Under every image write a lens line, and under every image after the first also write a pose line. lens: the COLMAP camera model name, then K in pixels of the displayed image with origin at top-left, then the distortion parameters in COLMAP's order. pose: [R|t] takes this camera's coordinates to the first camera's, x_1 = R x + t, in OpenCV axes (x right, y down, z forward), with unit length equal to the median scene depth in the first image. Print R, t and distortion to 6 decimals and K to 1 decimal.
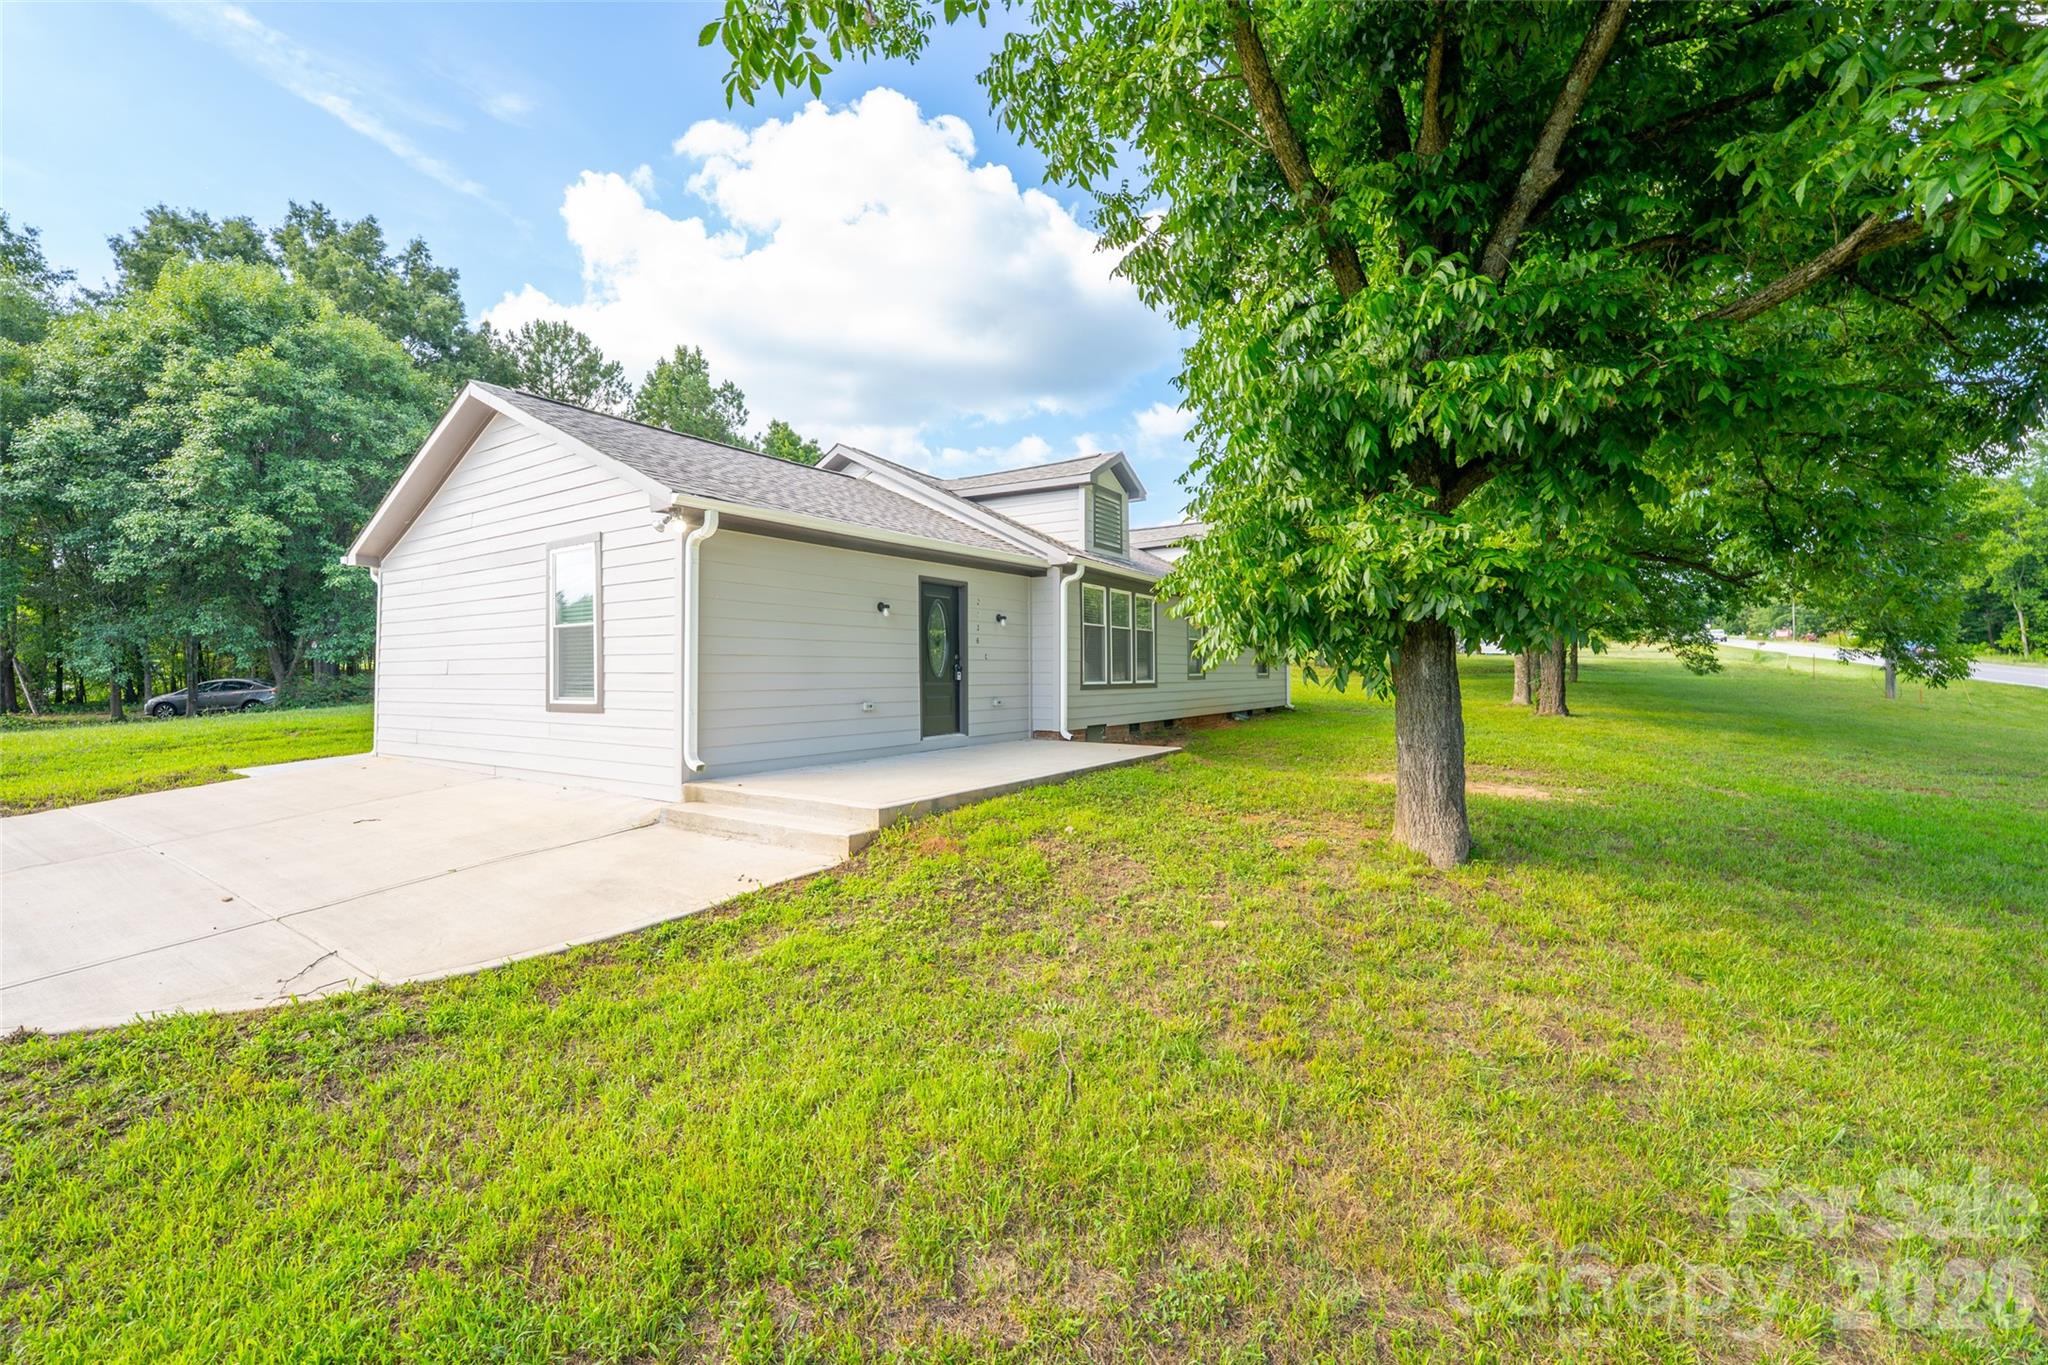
lens RADIAL K [[870.4, 0, 1029.3], [0, 870.4, 678.6], [0, 0, 1]] dist [-0.027288, -0.000226]
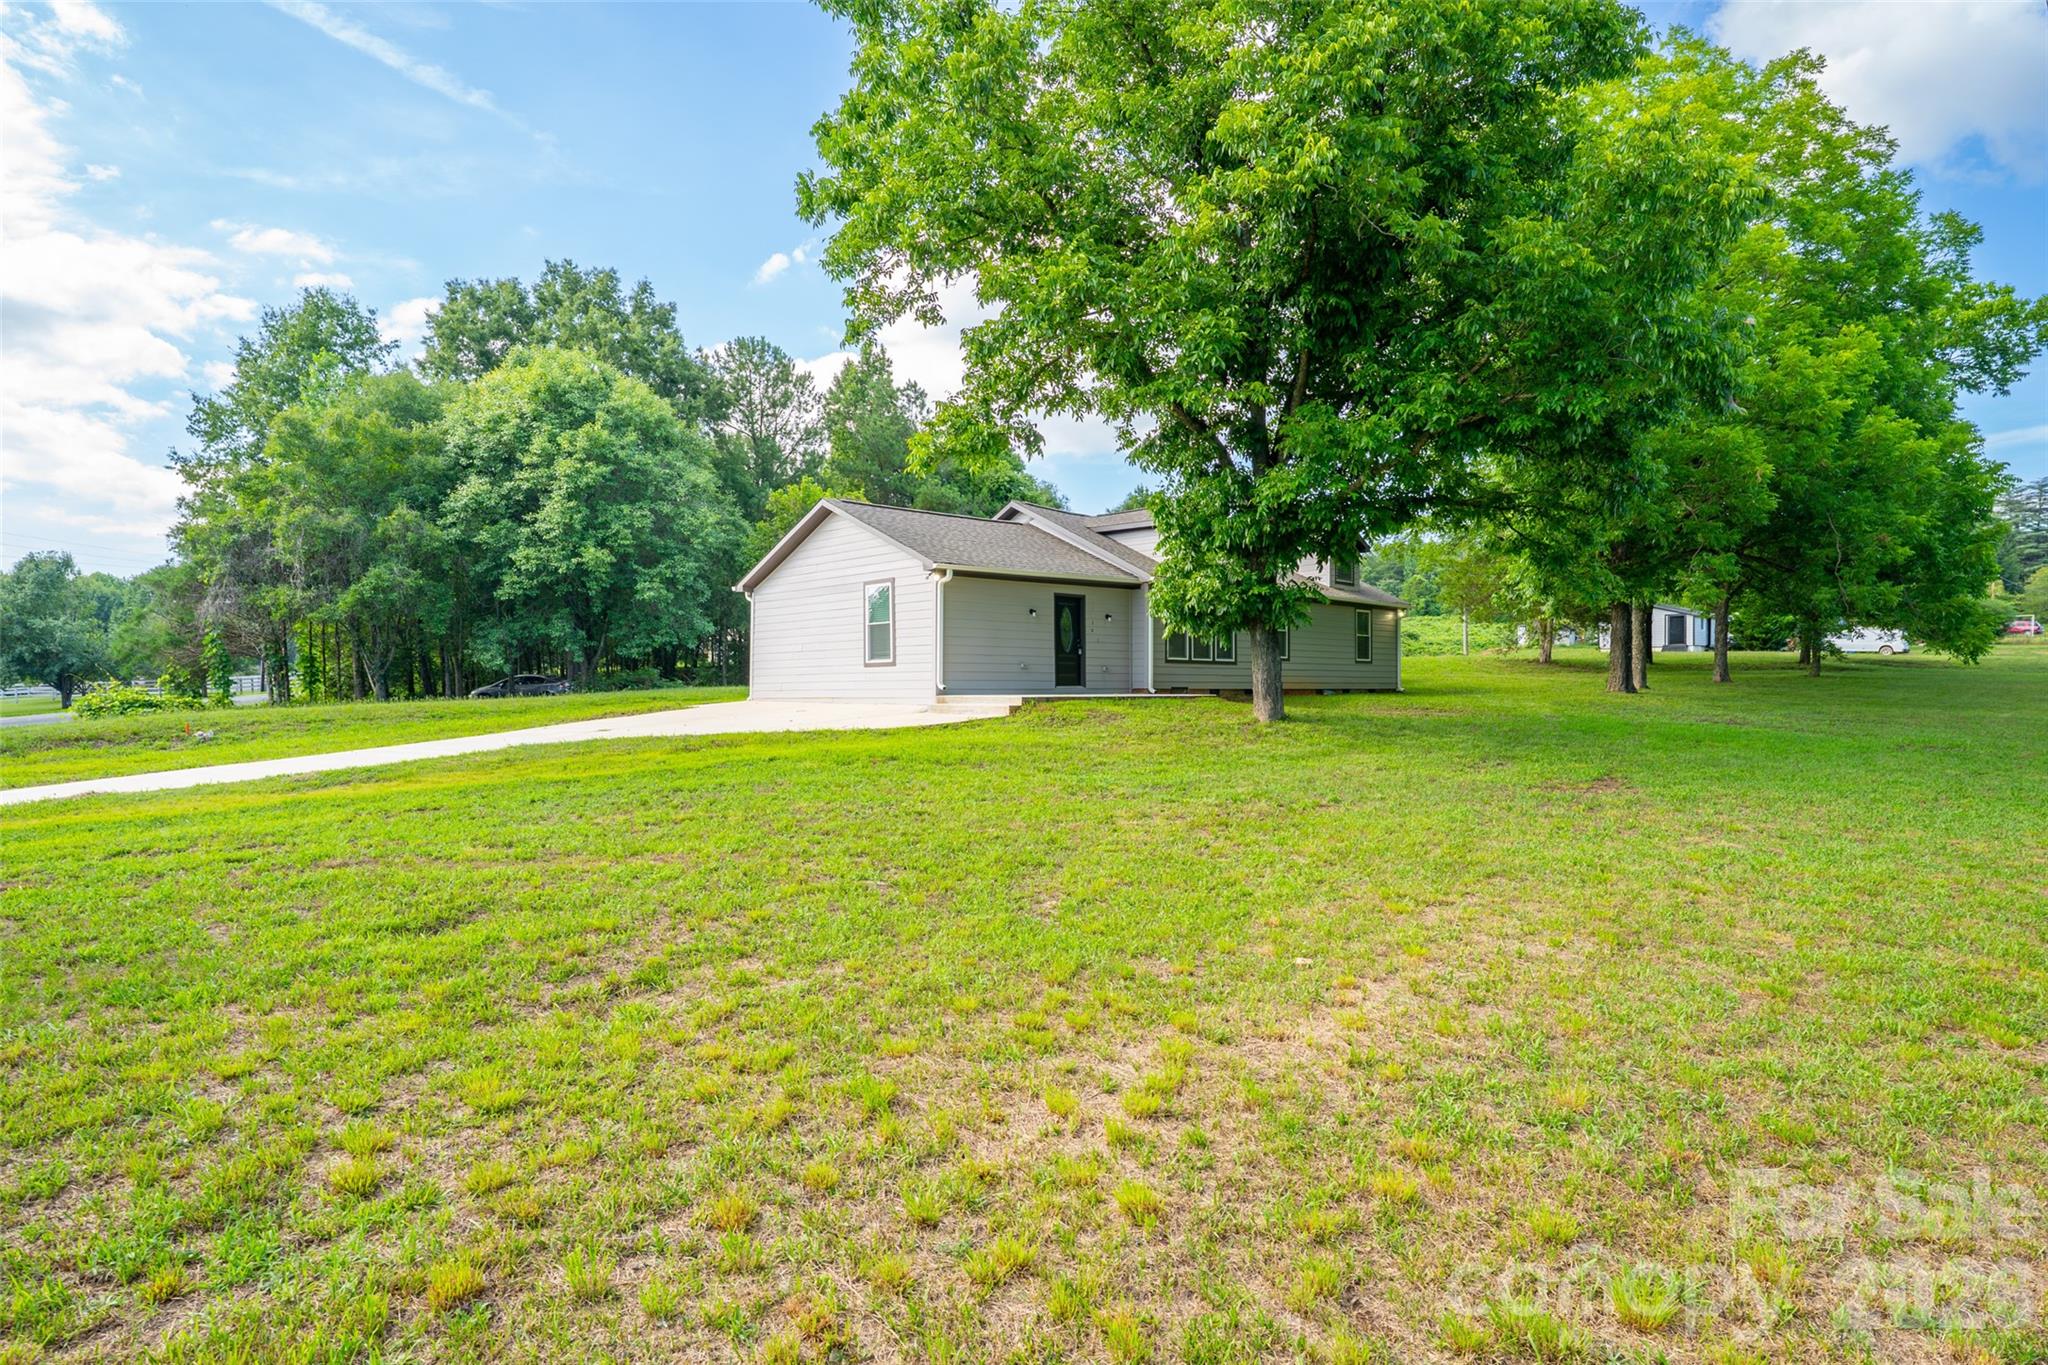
lens RADIAL K [[1061.5, 0, 1022.8], [0, 1061.5, 685.4], [0, 0, 1]] dist [-0.037584, -0.000213]
pose [[0.976236, -0.000749, -0.216708, 0.123927], [-0.000330, 0.999988, -0.004940, 0.035405], [0.216709, 0.004894, 0.976224, -0.496163]]
